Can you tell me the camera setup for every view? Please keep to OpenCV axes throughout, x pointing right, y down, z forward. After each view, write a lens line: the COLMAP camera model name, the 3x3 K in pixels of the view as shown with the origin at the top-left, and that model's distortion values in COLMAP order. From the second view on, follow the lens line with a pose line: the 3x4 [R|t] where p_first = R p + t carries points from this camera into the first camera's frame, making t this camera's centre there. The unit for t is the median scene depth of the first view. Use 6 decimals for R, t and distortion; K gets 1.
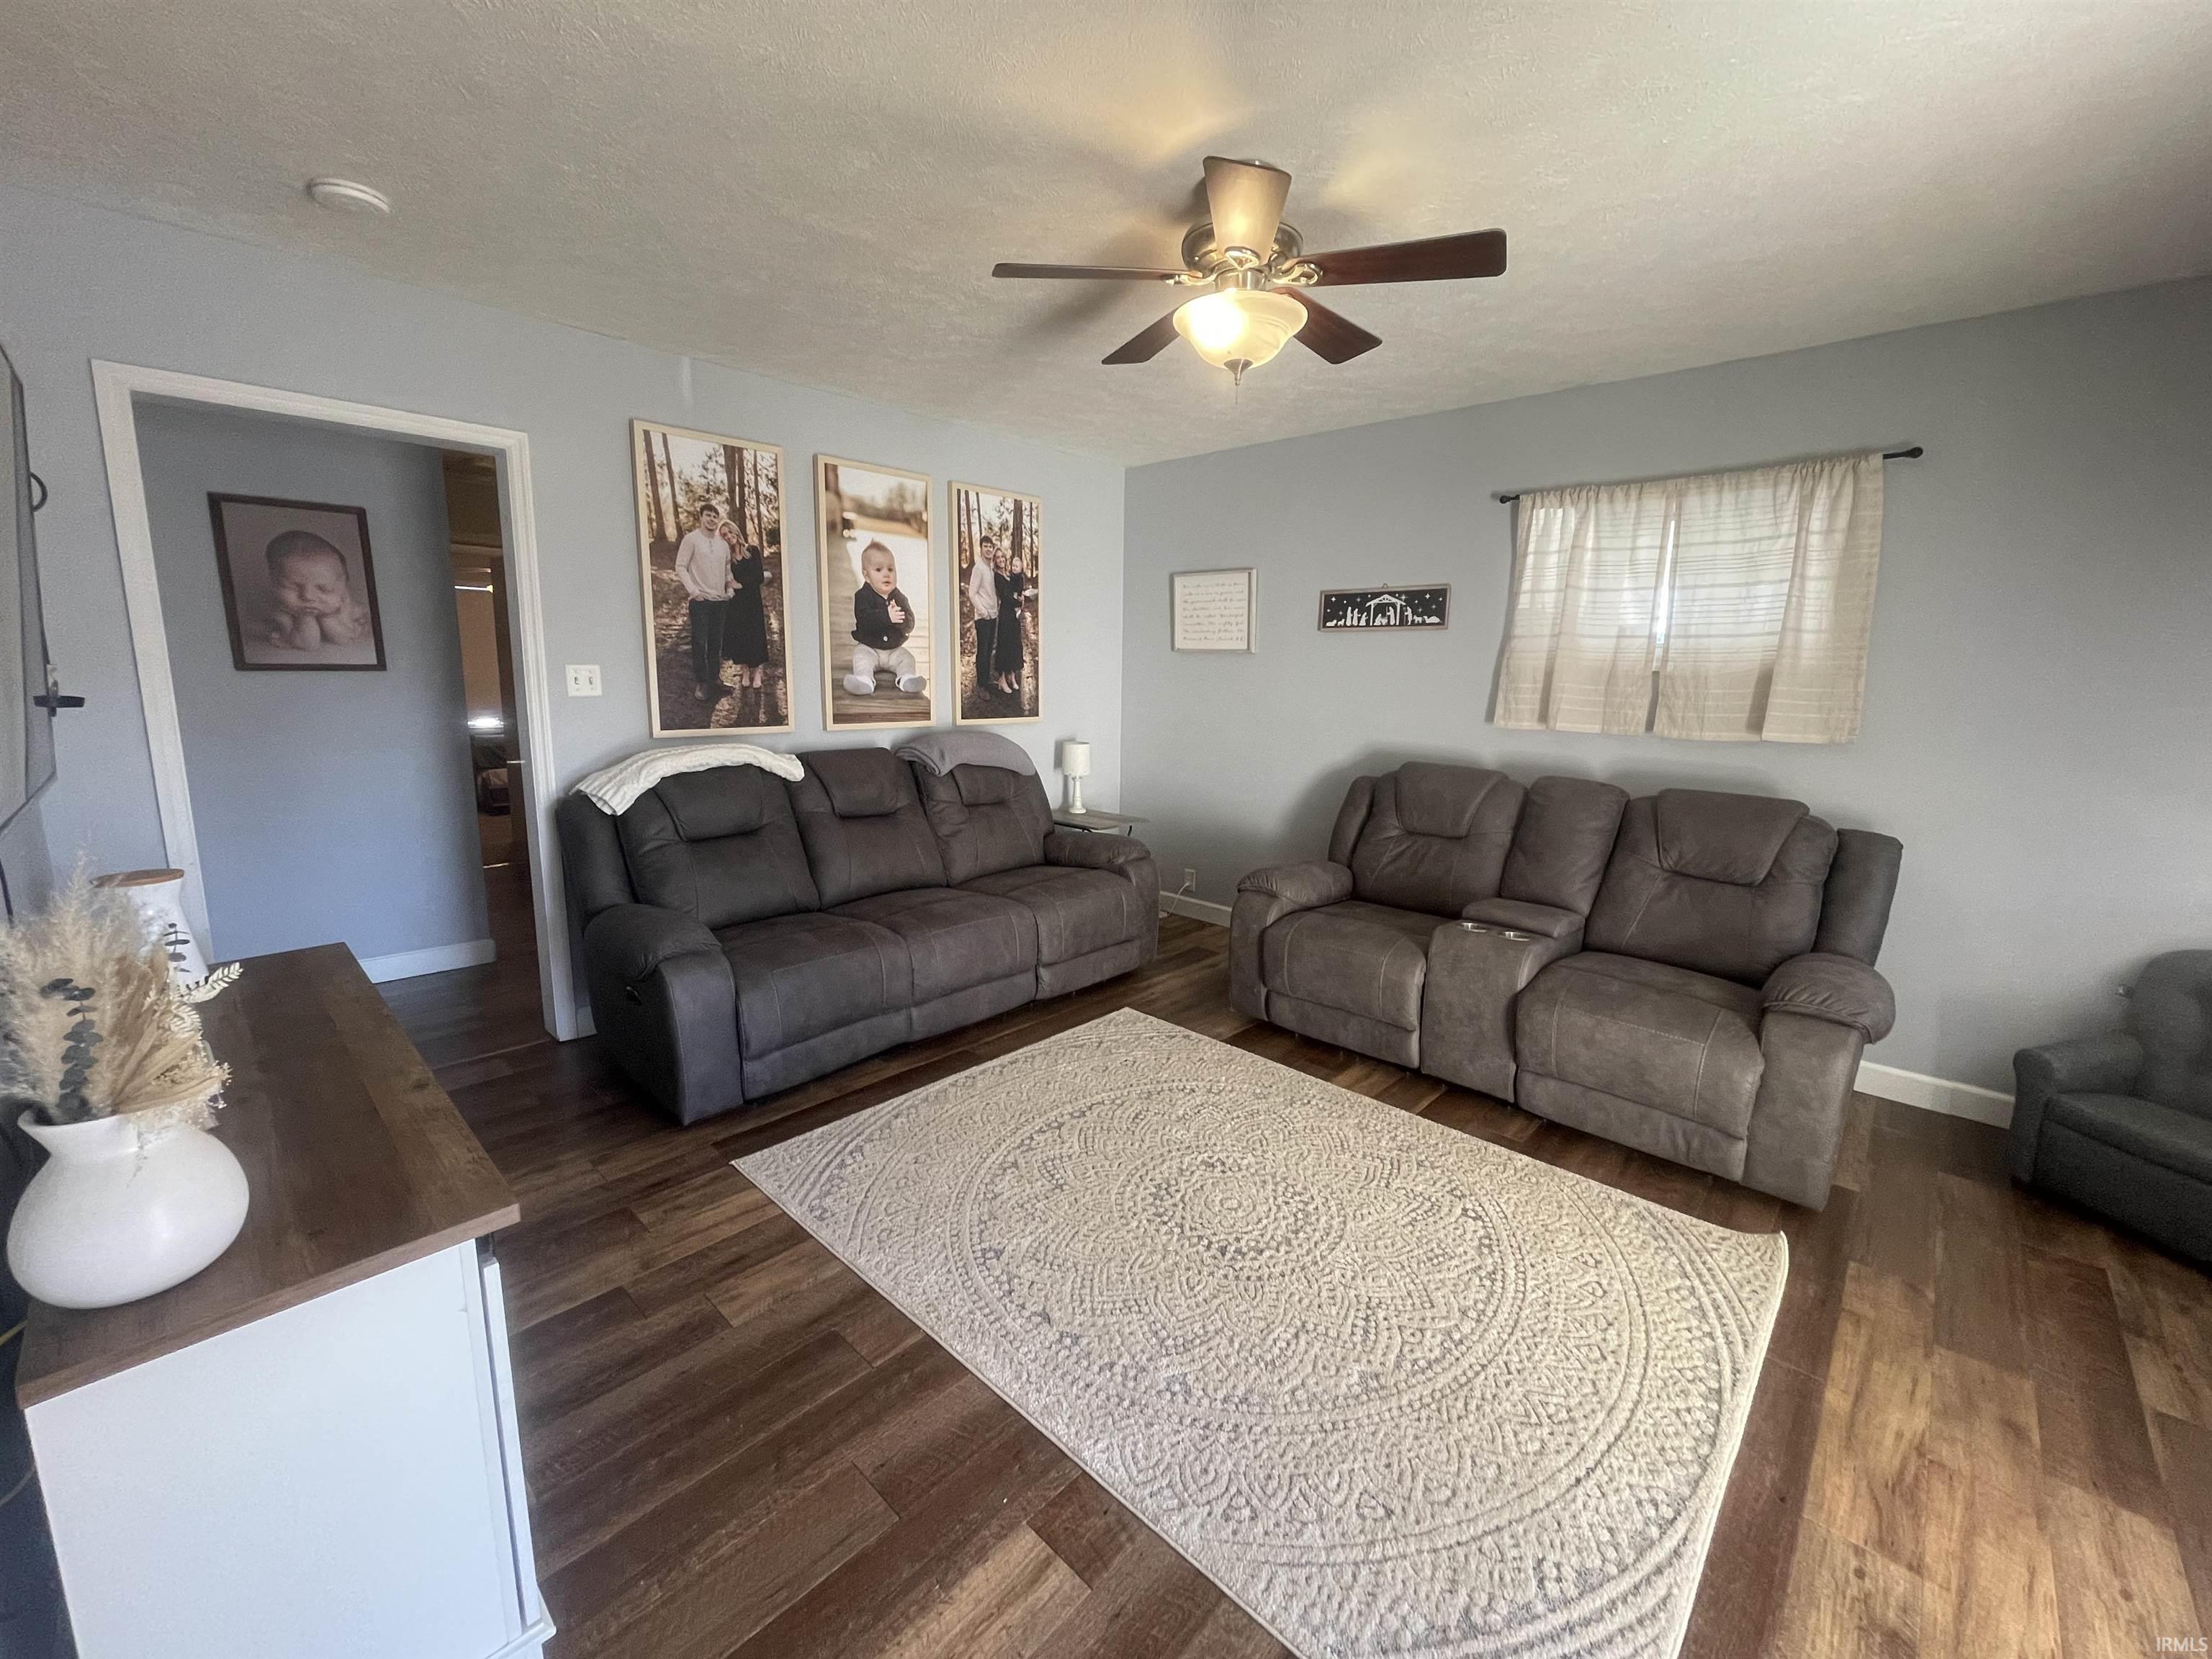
lens RADIAL K [[899.8, 0, 1116.1], [0, 899.8, 822.9], [0, 0, 1]] dist [-0.006305, 0.001131]
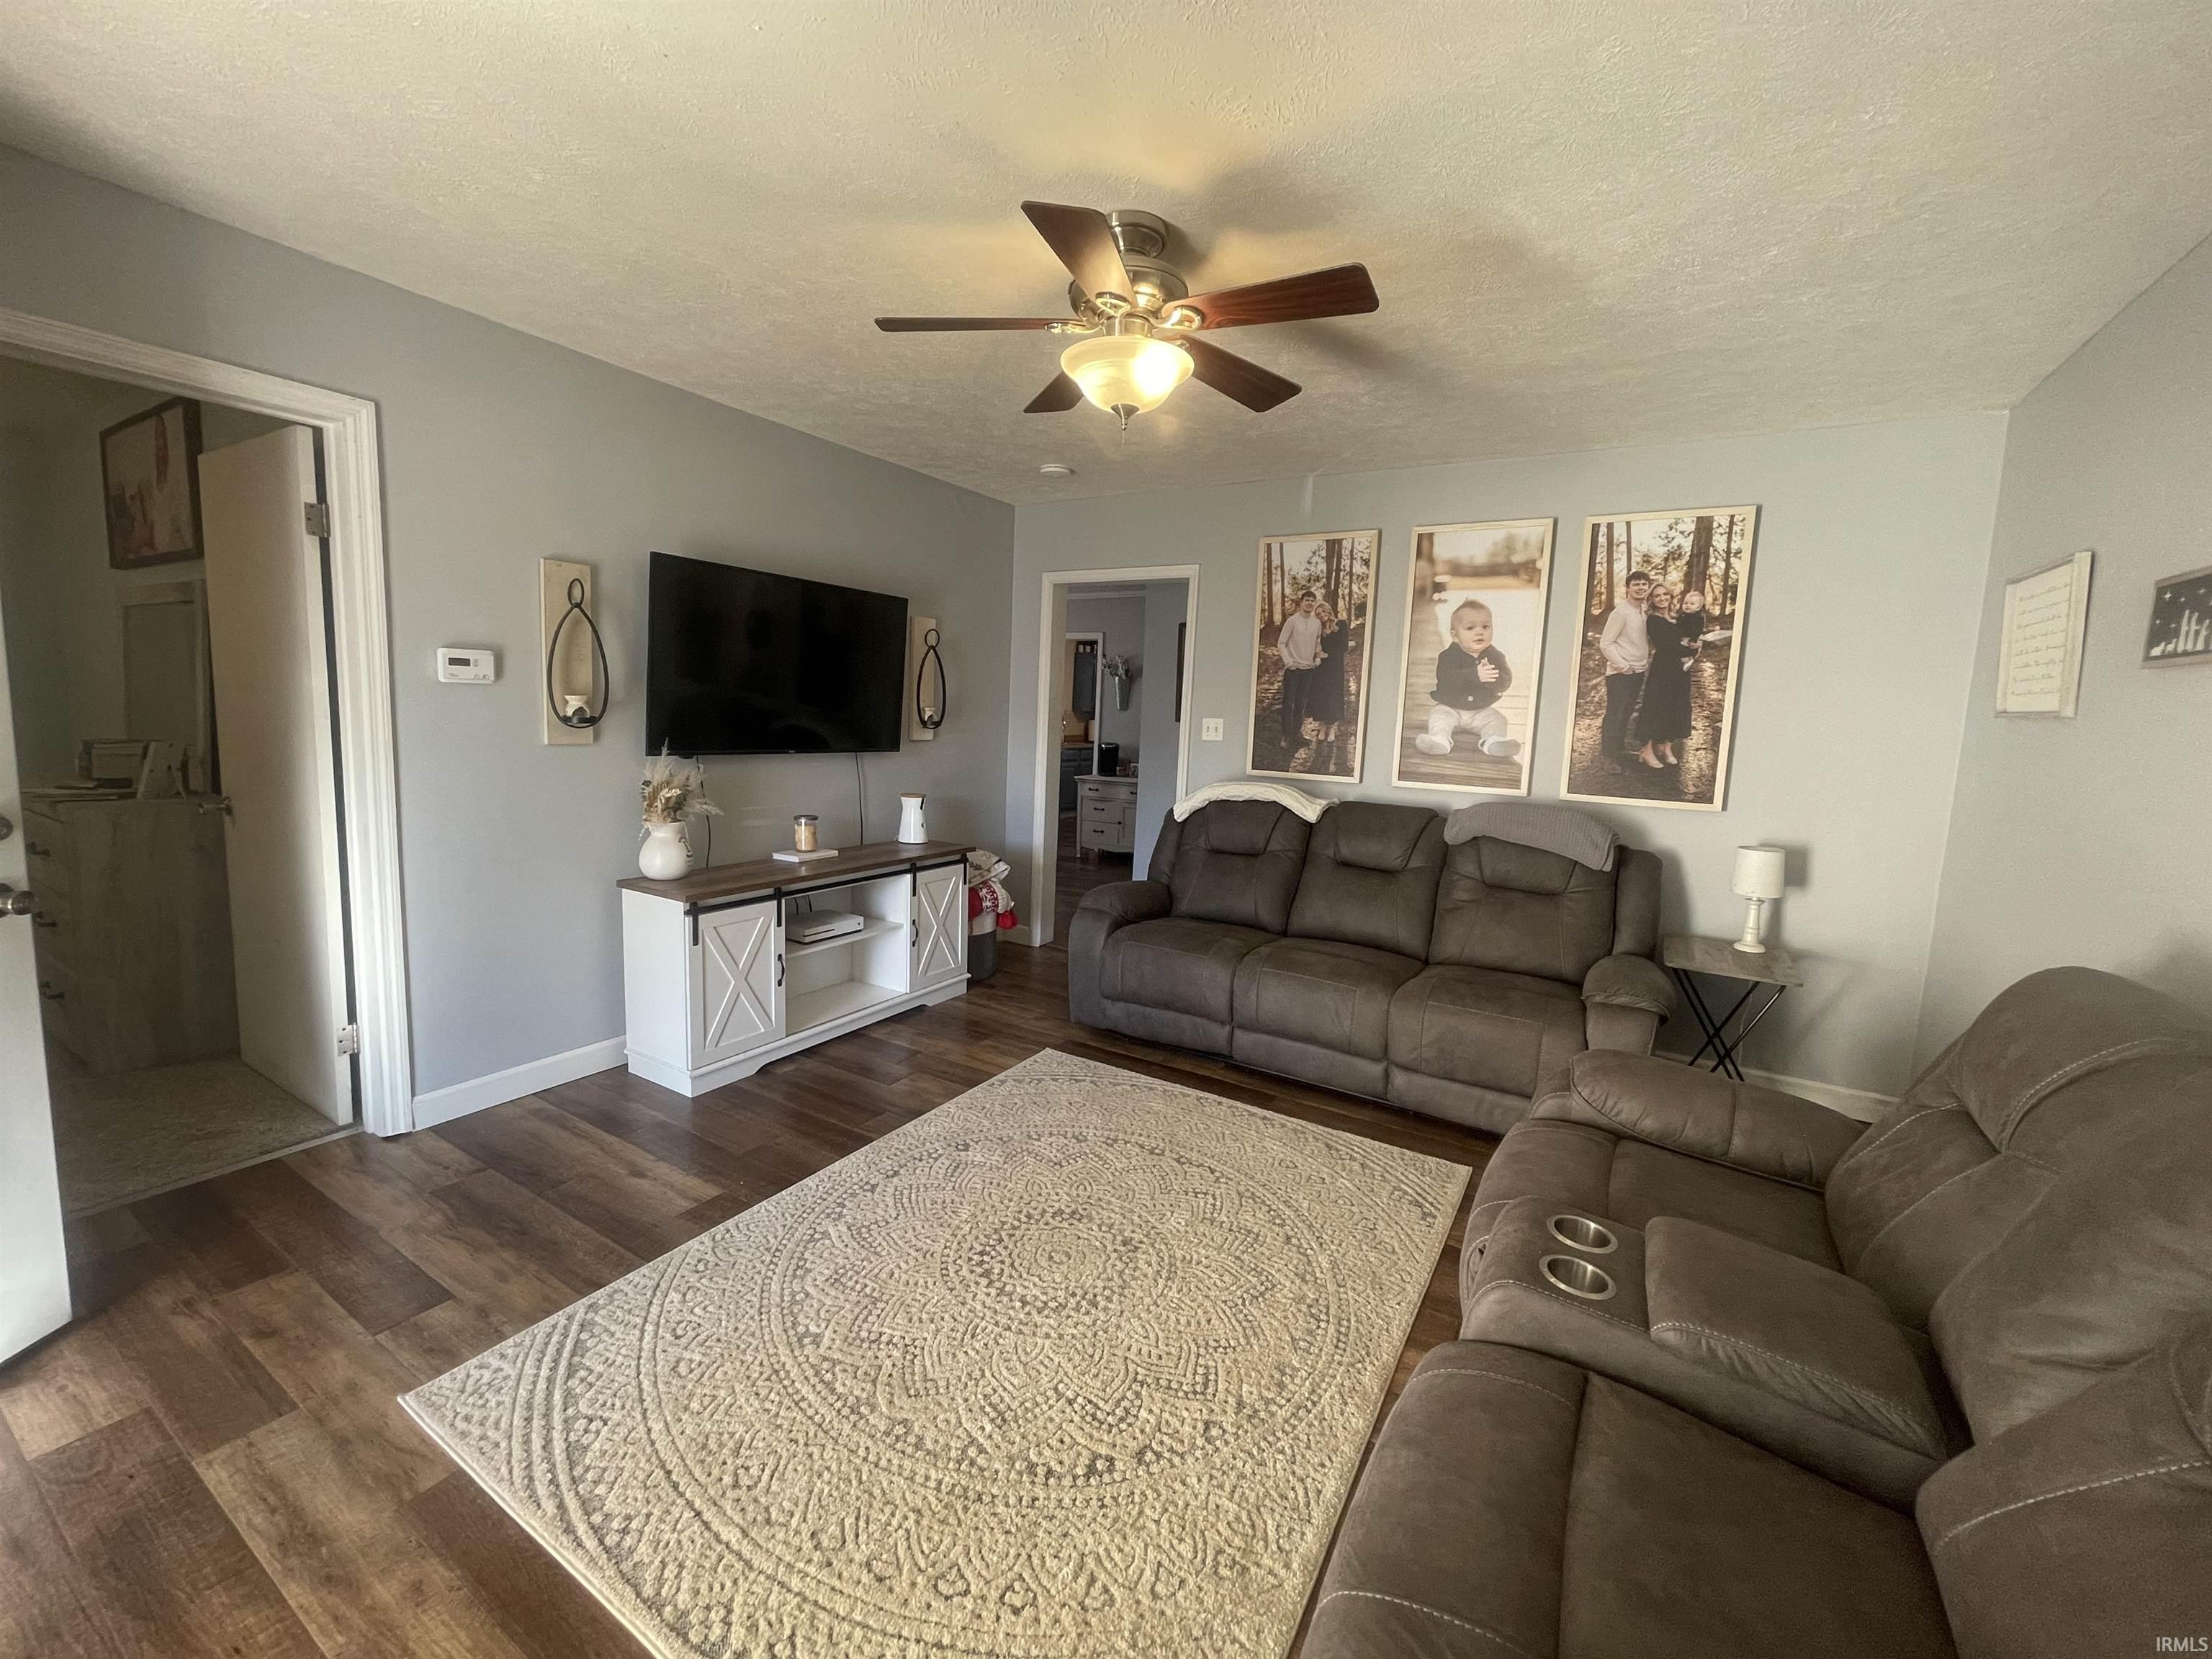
lens RADIAL K [[899.8, 0, 1113.4], [0, 899.8, 821.0], [0, 0, 1]] dist [-0.006305, 0.001131]
pose [[0.198332, 0.115298, -0.973330, 0.651225], [-0.201906, 0.976564, 0.074540, -0.076883], [0.959113, 0.181737, 0.216963, 0.479183]]
